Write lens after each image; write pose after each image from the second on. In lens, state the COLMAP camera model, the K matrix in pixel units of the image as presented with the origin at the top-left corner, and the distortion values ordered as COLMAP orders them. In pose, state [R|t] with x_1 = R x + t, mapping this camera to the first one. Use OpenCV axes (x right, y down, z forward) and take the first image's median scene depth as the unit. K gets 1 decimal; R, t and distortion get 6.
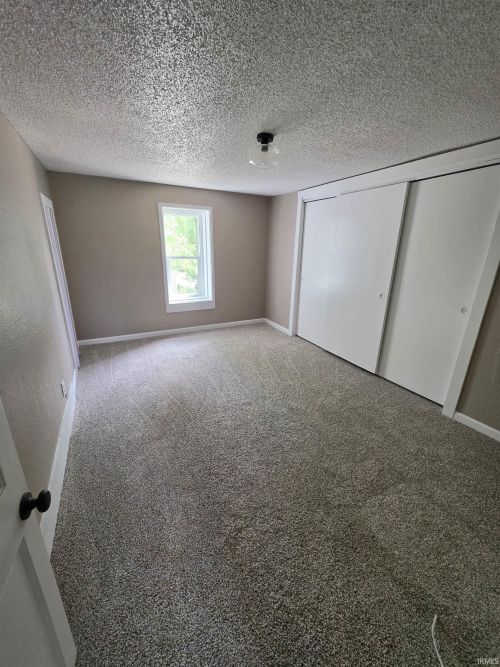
lens RADIAL K [[270.3, 0, 250.0], [0, 270.3, 333.5], [0, 0, 1]] dist [-0.000261, -0.000058]
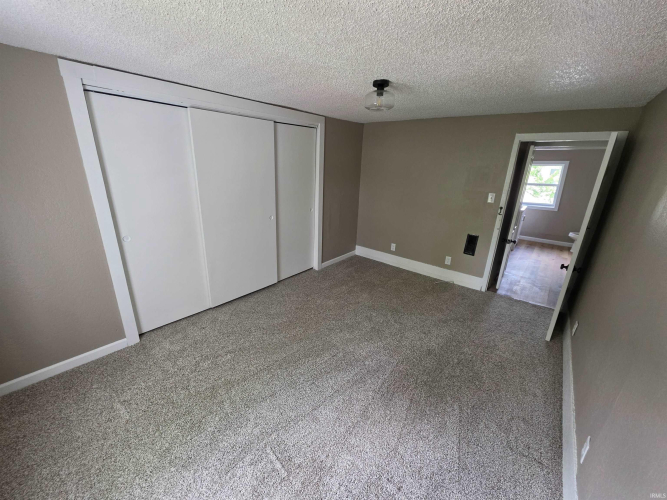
lens RADIAL K [[270.3, 0, 333.5], [0, 270.3, 250.0], [0, 0, 1]] dist [-0.000261, -0.000058]
pose [[-0.395054, -0.316805, 0.862303, -0.497079], [0.250962, 0.865733, 0.433041, -0.346969], [-0.883714, 0.387480, -0.262505, 0.873236]]
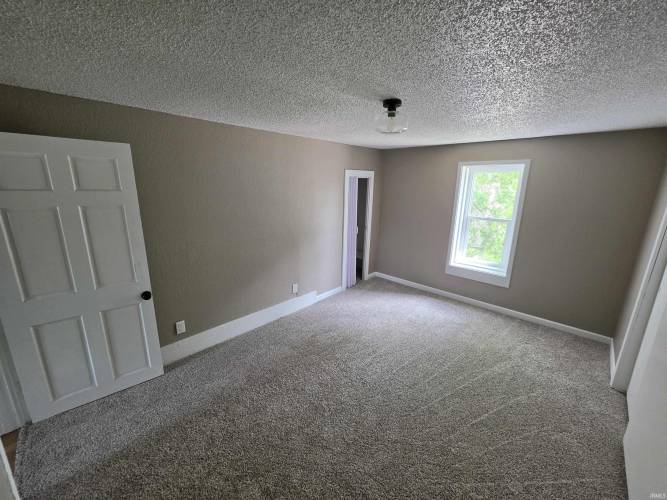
lens RADIAL K [[270.3, 0, 333.5], [0, 270.3, 250.0], [0, 0, 1]] dist [-0.000261, -0.000058]
pose [[0.318778, 0.214445, -0.923252, 0.482005], [-0.309439, 0.944244, 0.112479, -0.157492], [0.895895, 0.249834, 0.367361, 0.318987]]
